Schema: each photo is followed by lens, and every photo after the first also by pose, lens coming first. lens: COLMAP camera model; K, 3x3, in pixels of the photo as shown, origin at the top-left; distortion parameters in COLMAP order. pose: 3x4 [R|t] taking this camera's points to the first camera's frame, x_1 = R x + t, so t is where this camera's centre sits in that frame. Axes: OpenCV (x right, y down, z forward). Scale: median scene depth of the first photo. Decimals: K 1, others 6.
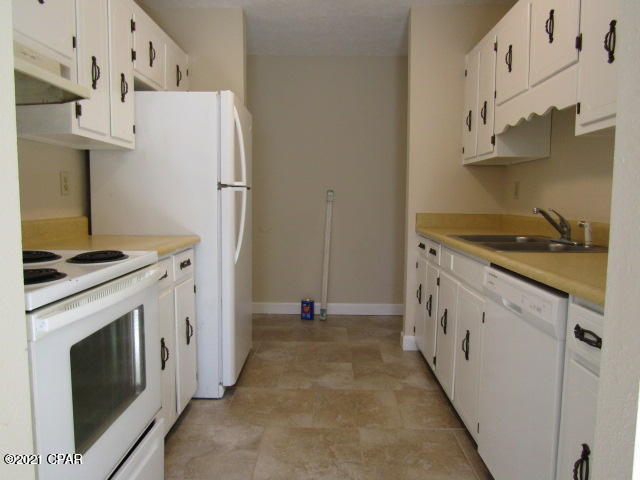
lens RADIAL K [[438.3, 0, 320.0], [0, 438.3, 240.0], [0, 0, 1]] dist [-0.003151, -0.000236]
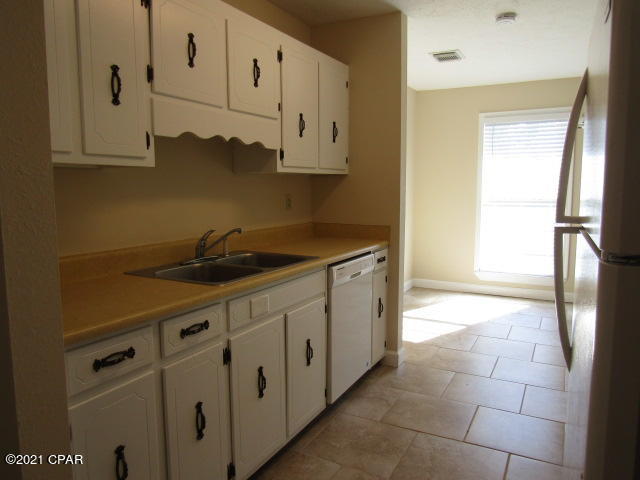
lens RADIAL K [[438.3, 0, 320.0], [0, 438.3, 240.0], [0, 0, 1]] dist [-0.003151, -0.000236]
pose [[-0.880642, -0.055122, 0.470564, -0.195633], [0.051452, 0.976208, 0.210645, -0.264781], [-0.470979, 0.209714, -0.856854, 1.854298]]
